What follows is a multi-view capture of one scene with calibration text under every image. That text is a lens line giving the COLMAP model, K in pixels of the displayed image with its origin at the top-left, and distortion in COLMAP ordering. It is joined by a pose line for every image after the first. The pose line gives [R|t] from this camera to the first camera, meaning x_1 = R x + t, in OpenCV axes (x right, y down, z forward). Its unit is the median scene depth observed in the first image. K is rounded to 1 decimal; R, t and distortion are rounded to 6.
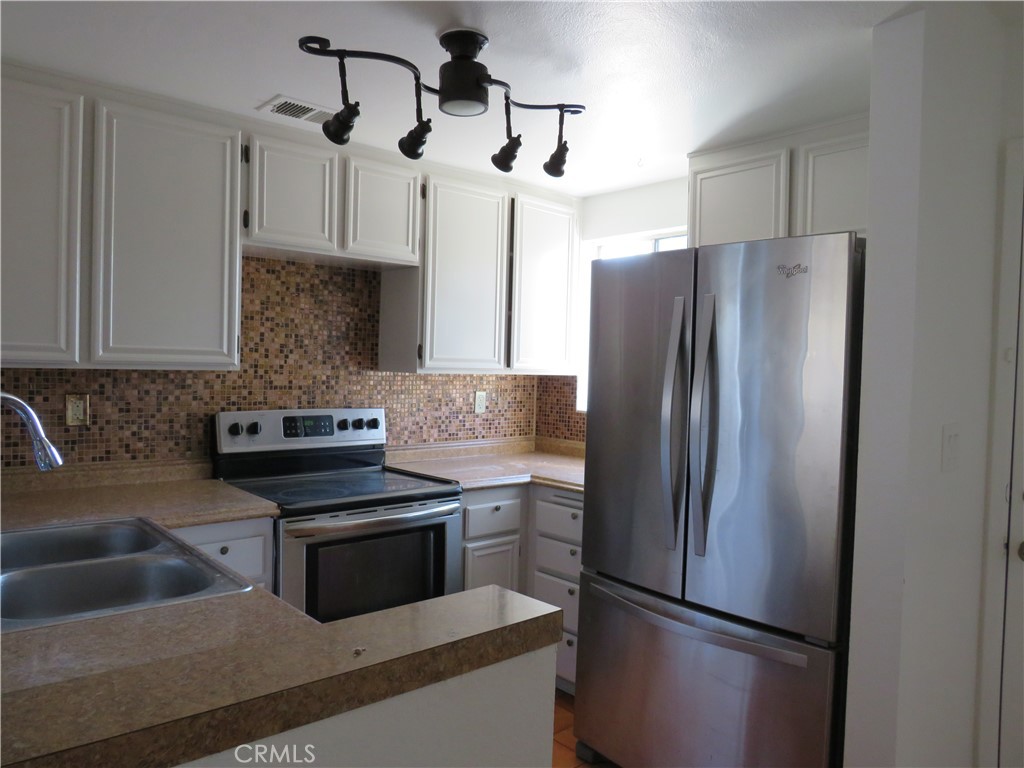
lens RADIAL K [[720.3, 0, 509.7], [0, 720.3, 381.8], [0, 0, 1]] dist [-0.025683, 0.004074]
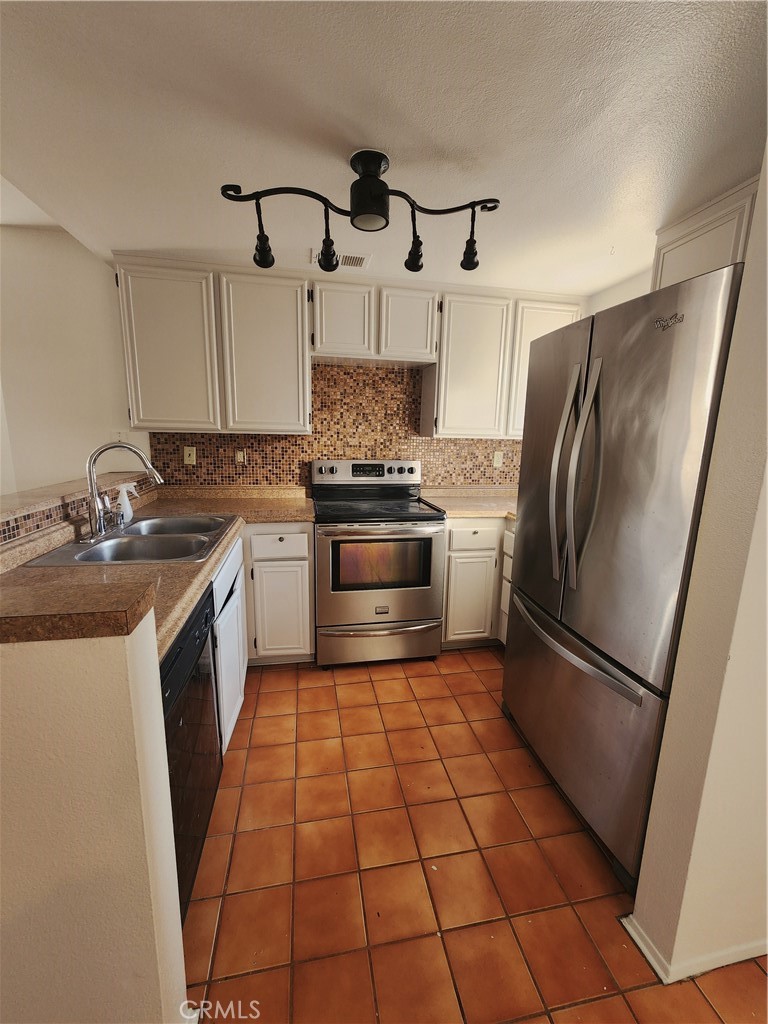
lens RADIAL K [[423.0, 0, 385.5], [0, 423.0, 514.6], [0, 0, 1]] dist [-0.000752, 0.000811]
pose [[0.868860, 0.086341, -0.487471, 0.235667], [-0.011270, 0.987868, 0.154883, 0.011820], [0.494930, -0.129078, 0.859292, 0.184770]]
